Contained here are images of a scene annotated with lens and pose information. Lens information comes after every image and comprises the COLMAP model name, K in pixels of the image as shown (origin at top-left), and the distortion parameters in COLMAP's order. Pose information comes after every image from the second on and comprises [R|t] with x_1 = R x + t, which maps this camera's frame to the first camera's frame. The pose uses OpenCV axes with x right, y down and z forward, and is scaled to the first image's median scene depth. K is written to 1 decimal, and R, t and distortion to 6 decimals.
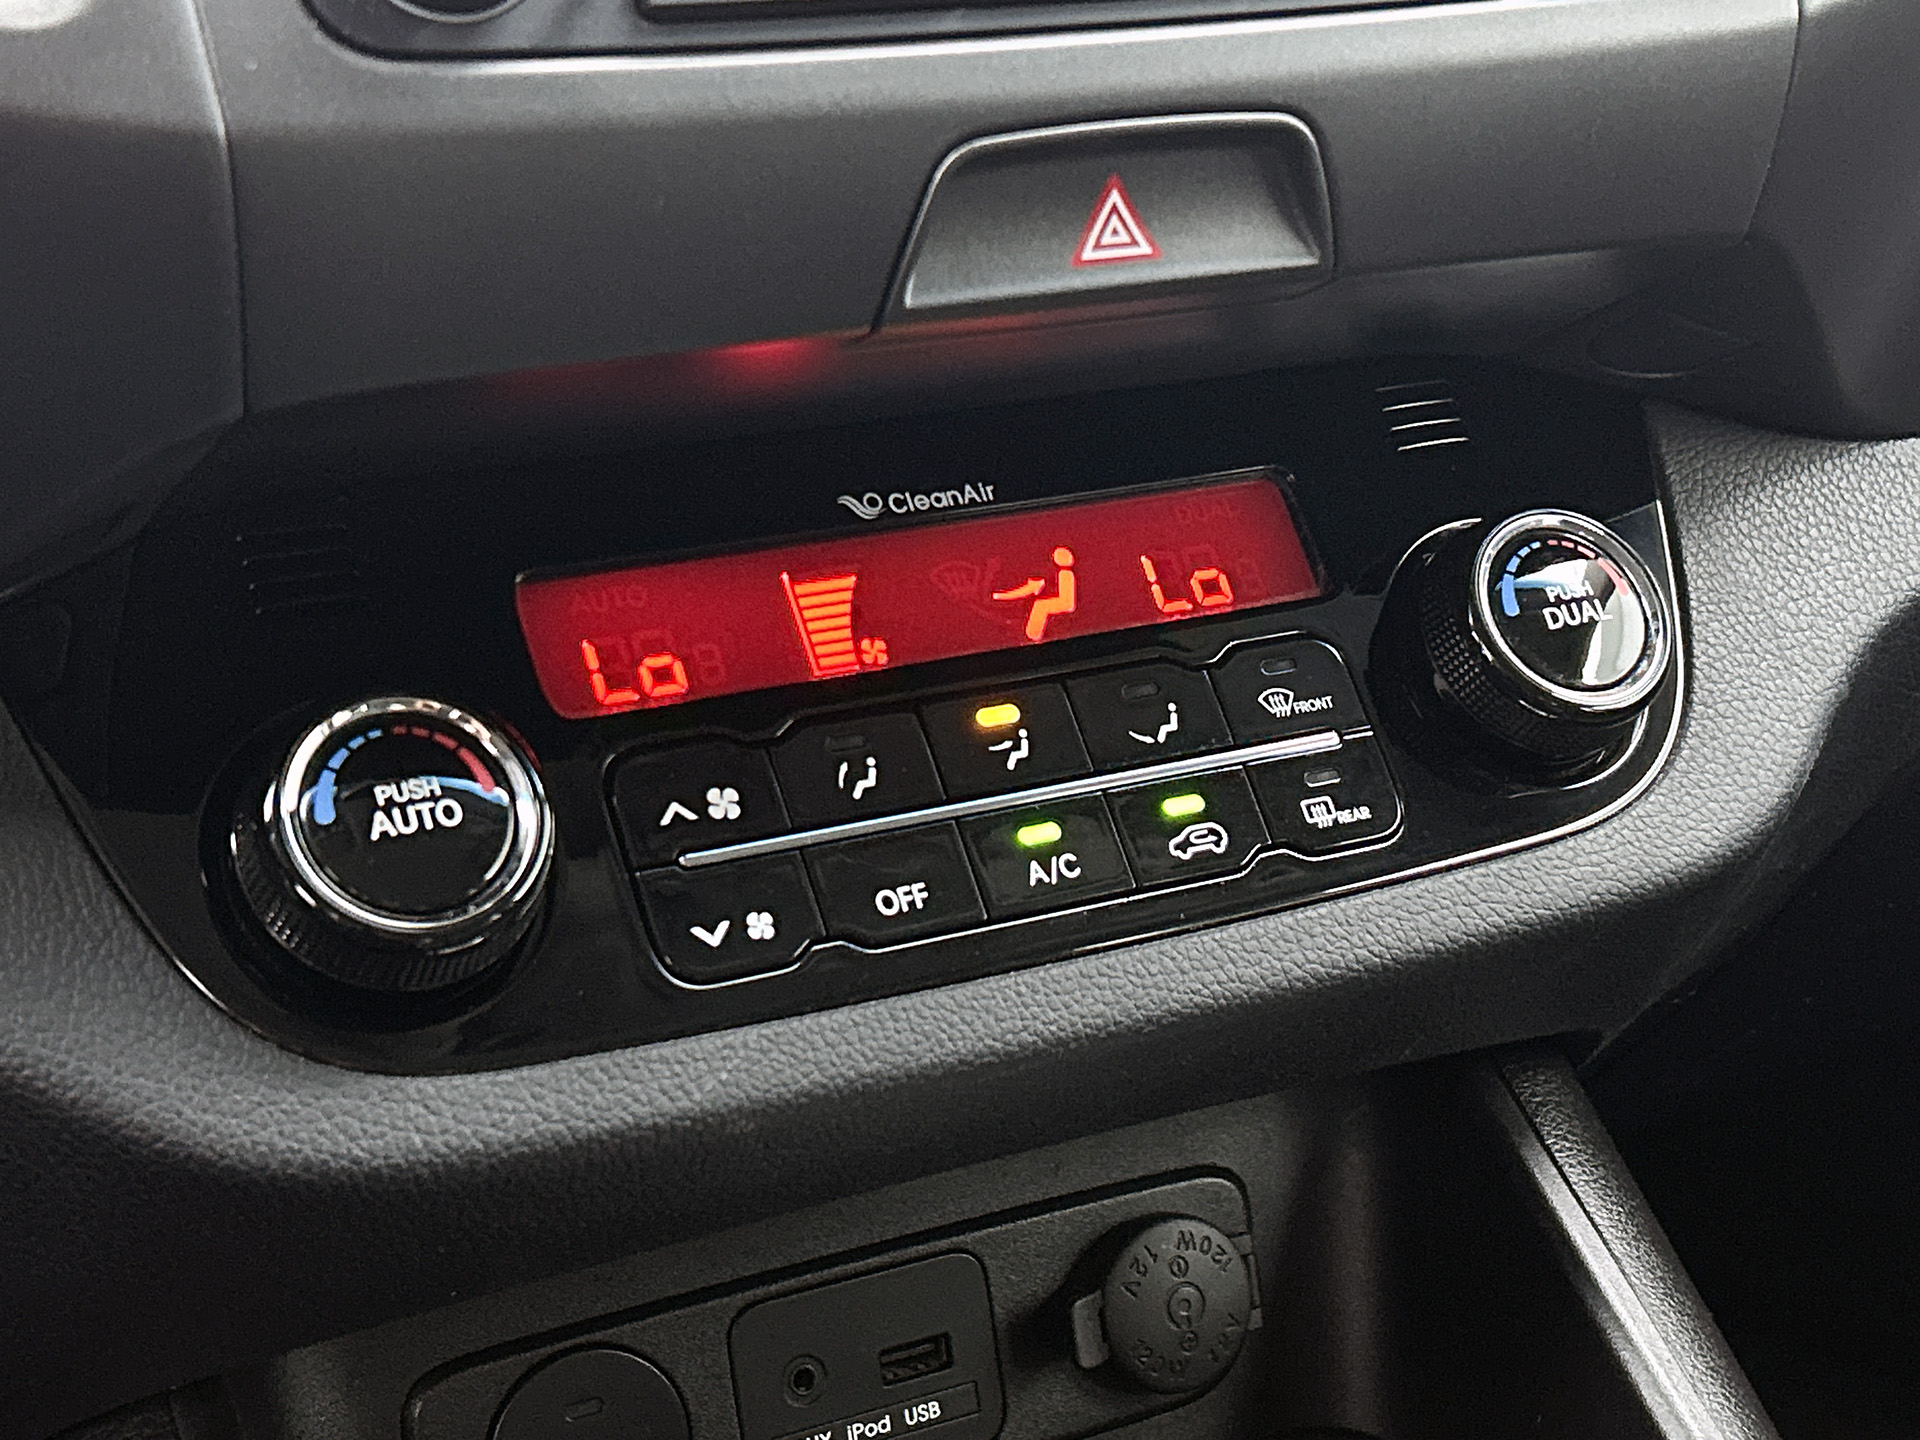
lens RADIAL K [[3133.4, 0, 986.7], [0, 3133.4, 710.8], [0, 0, 1]] dist [0.101567, 0.000000]
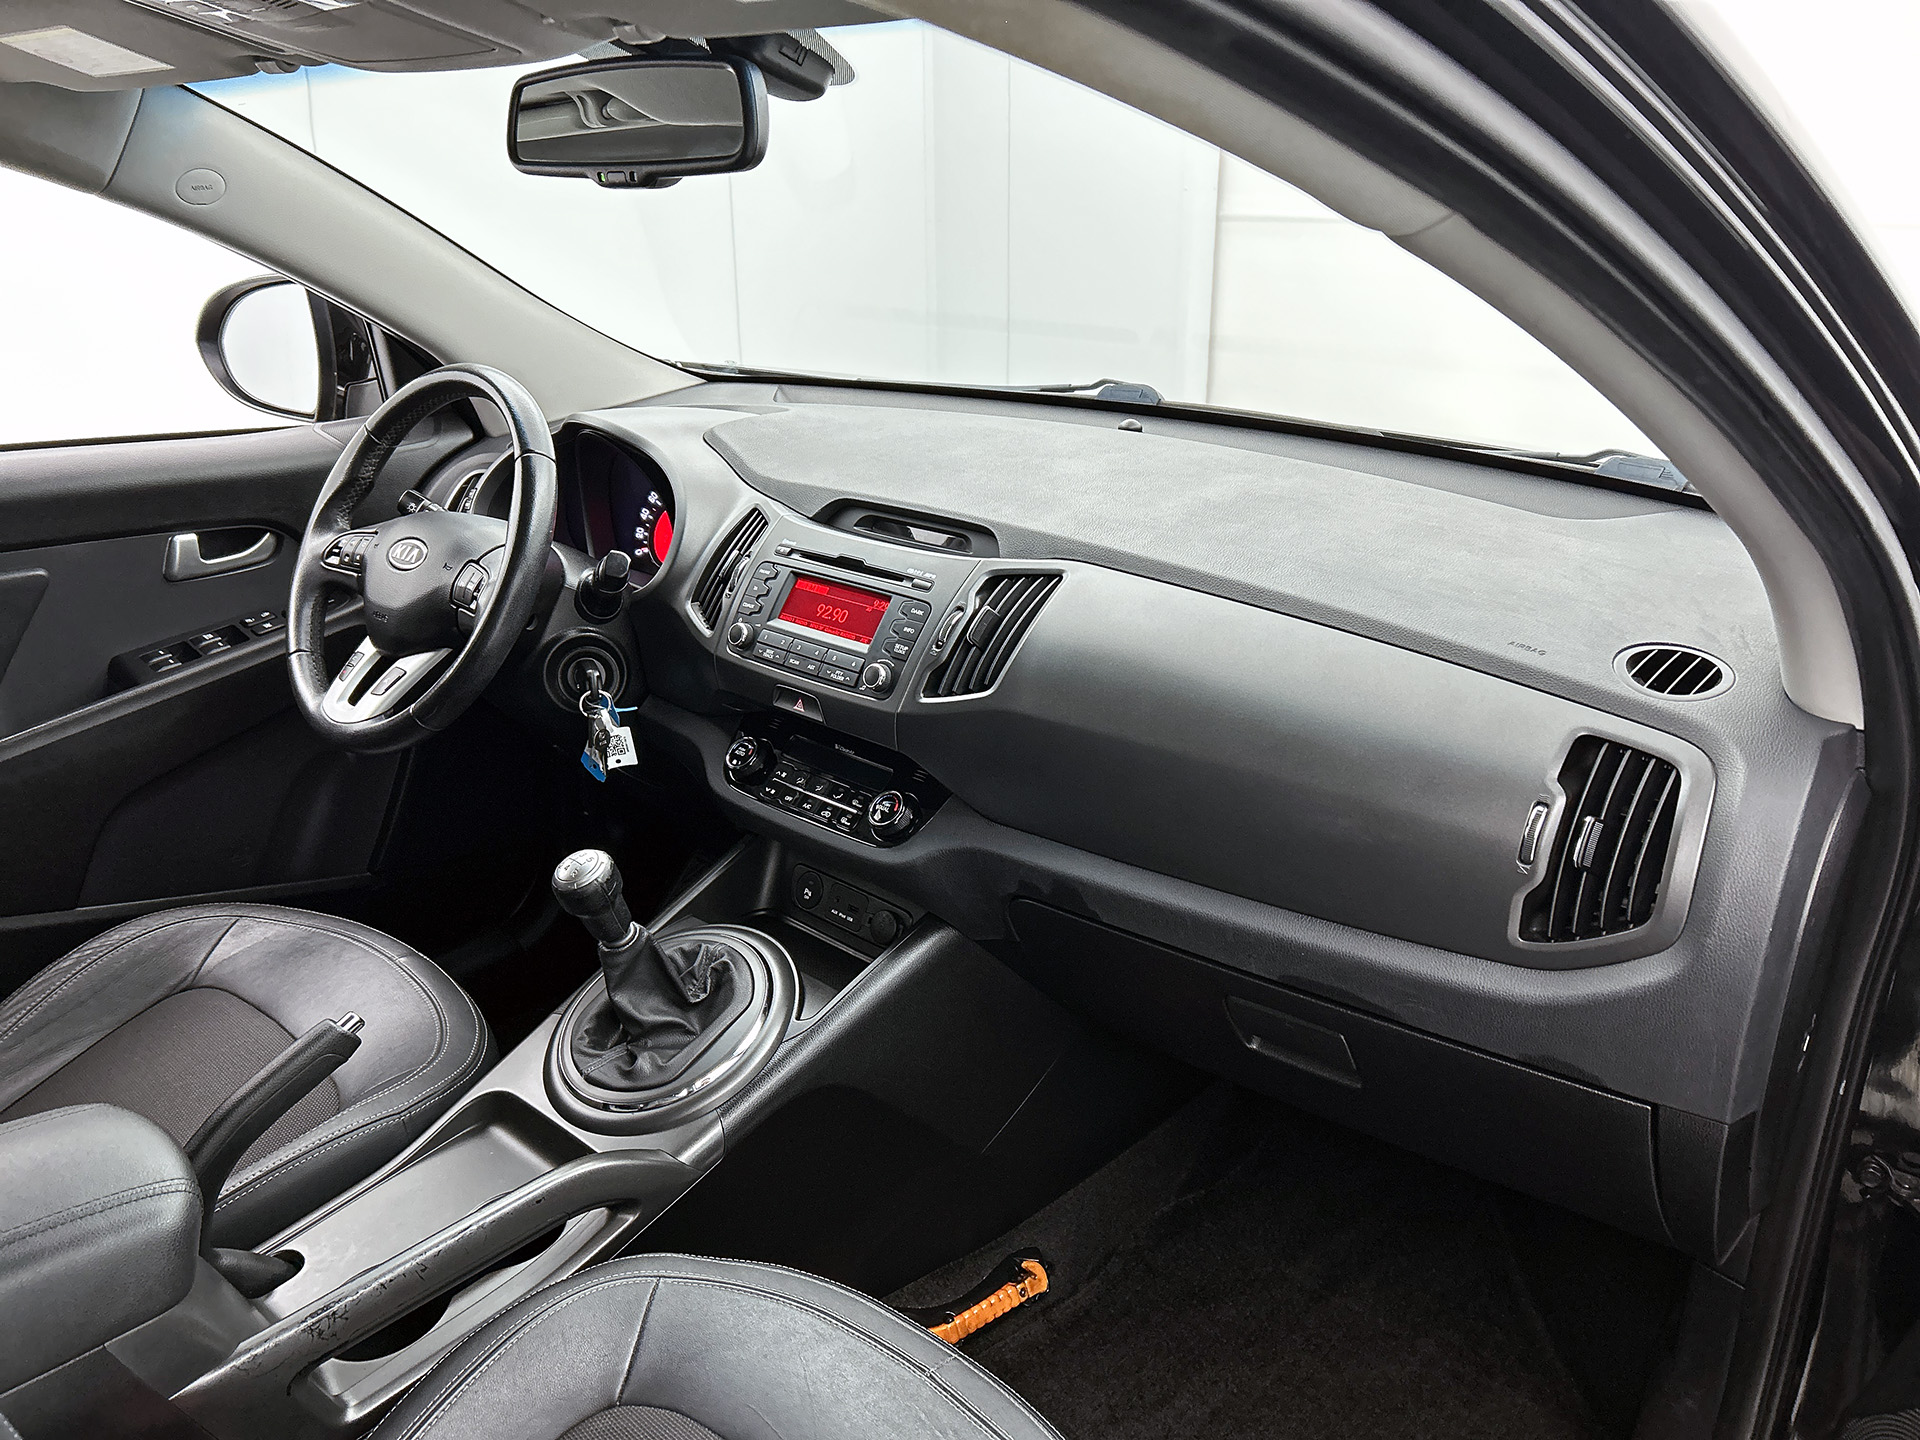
lens RADIAL K [[1435.7, 0, 968.7], [0, 1435.7, 716.7], [0, 0, 1]] dist [0.051199, -0.055593]
pose [[0.324169, 0.277226, -0.904467, 2.485634], [-0.373912, 0.915791, 0.146684, -0.608082], [0.868967, 0.290641, 0.400529, 0.090872]]
